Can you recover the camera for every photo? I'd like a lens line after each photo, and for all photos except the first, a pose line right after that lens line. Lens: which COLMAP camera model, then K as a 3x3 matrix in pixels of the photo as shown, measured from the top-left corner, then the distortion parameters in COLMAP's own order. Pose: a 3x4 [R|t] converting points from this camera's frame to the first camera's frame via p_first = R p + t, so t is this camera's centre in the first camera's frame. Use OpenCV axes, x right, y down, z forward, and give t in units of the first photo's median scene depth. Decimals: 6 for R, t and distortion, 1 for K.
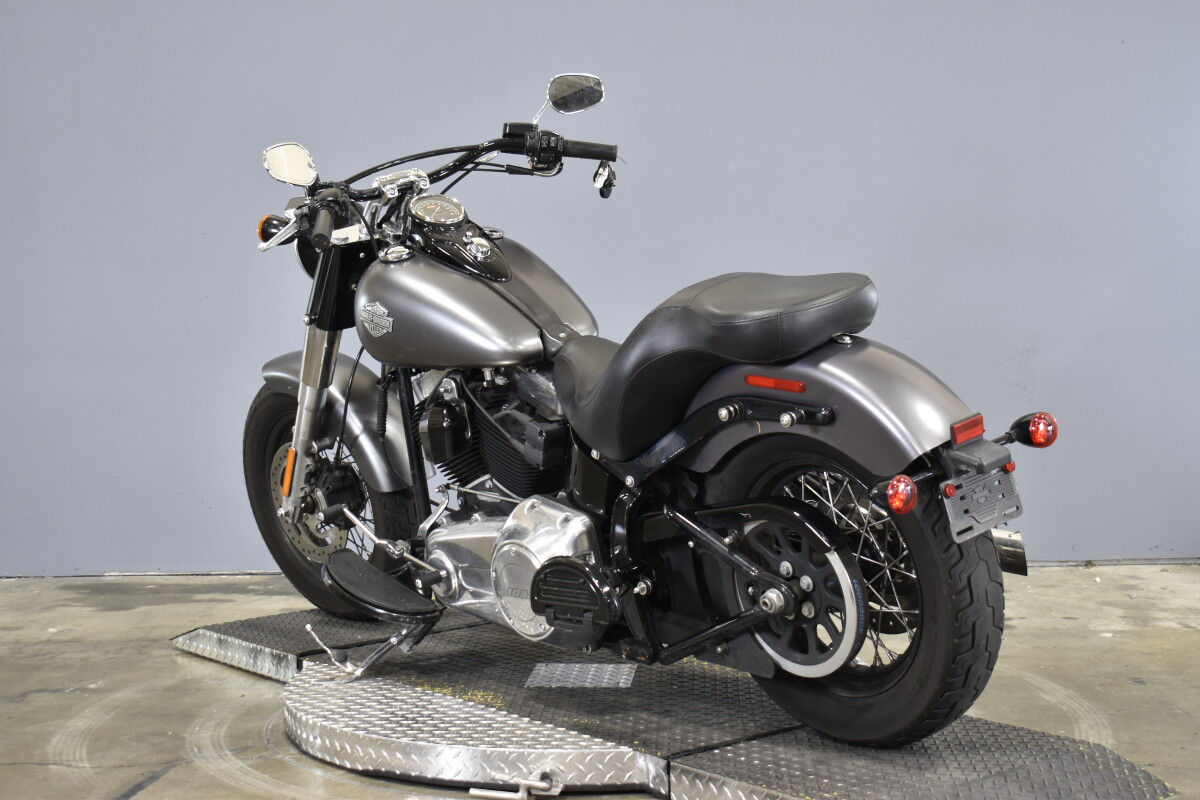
lens RADIAL K [[2029.9, 0, 600.0], [0, 2029.9, 400.0], [0, 0, 1]] dist [0.003378, 0.017632]
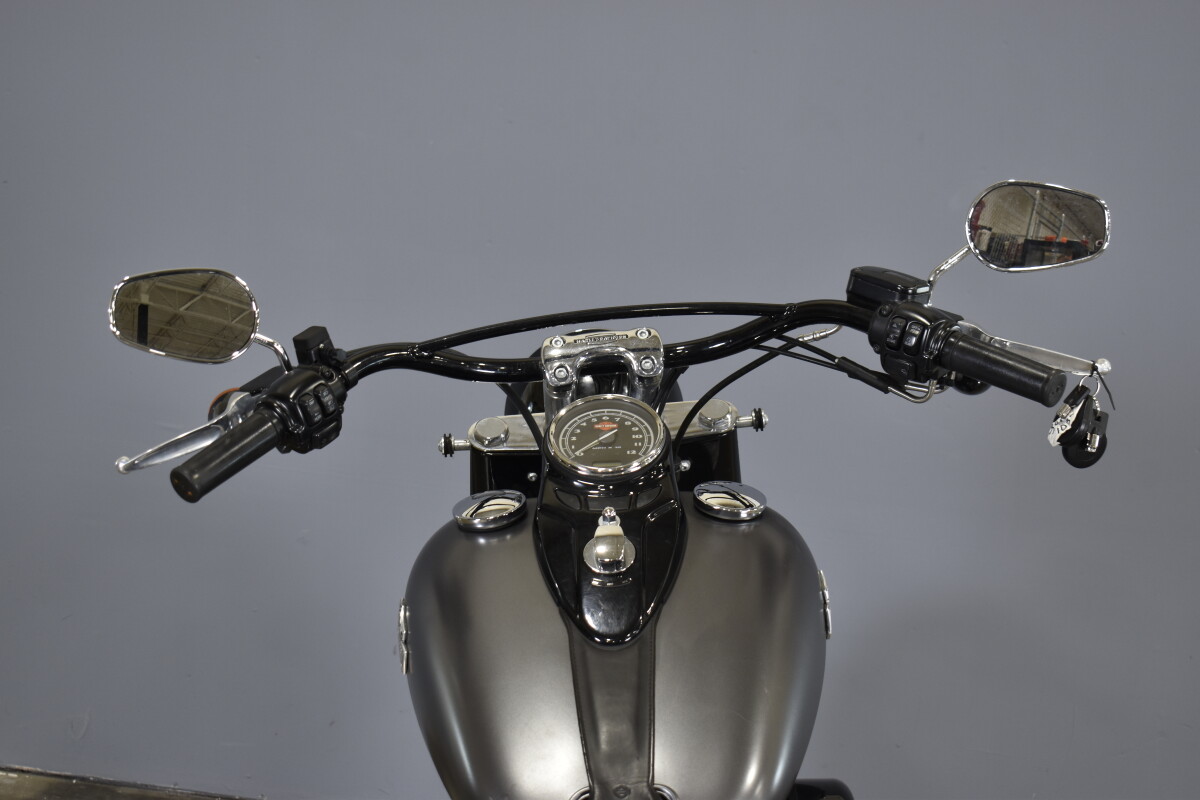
lens RADIAL K [[2320.4, 0, 600.0], [0, 2320.4, 400.0], [0, 0, 1]] dist [0.009425, 0.027554]
pose [[0.989765, 0.138139, 0.035817, -0.119196], [-0.141273, 0.983946, 0.109053, -0.153501], [-0.020178, -0.112996, 0.993390, 0.494909]]
